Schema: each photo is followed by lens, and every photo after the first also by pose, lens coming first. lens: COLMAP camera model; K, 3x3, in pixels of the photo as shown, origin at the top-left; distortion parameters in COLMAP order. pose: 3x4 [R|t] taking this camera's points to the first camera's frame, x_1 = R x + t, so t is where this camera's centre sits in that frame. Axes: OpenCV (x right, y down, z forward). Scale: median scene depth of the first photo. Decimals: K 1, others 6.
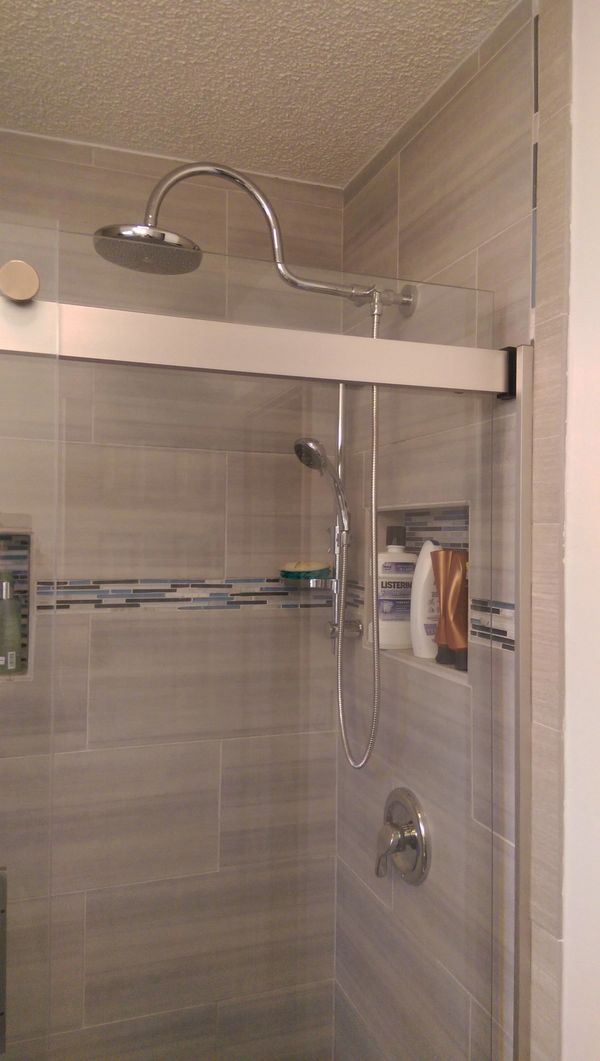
lens RADIAL K [[756.6, 0, 300.0], [0, 756.6, 530.5], [0, 0, 1]] dist [0.118977, -0.133557]
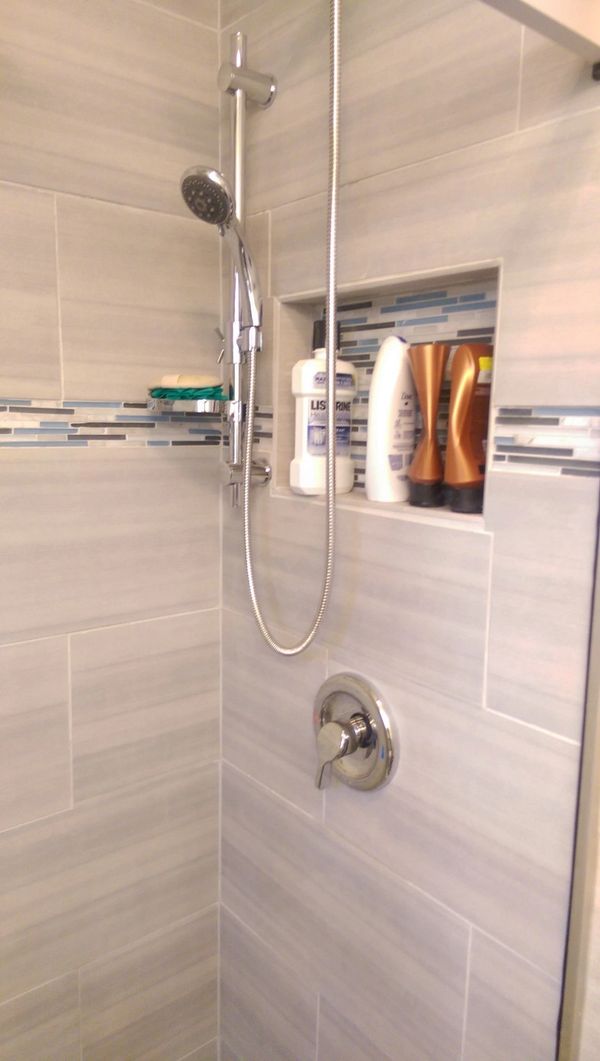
lens RADIAL K [[756.6, 0, 300.0], [0, 756.6, 530.5], [0, 0, 1]] dist [0.118977, -0.133557]
pose [[0.942306, -0.048419, 0.331233, -0.136765], [-0.007975, 0.985956, 0.166814, 0.065883], [-0.334658, -0.159832, 0.928686, 0.312114]]
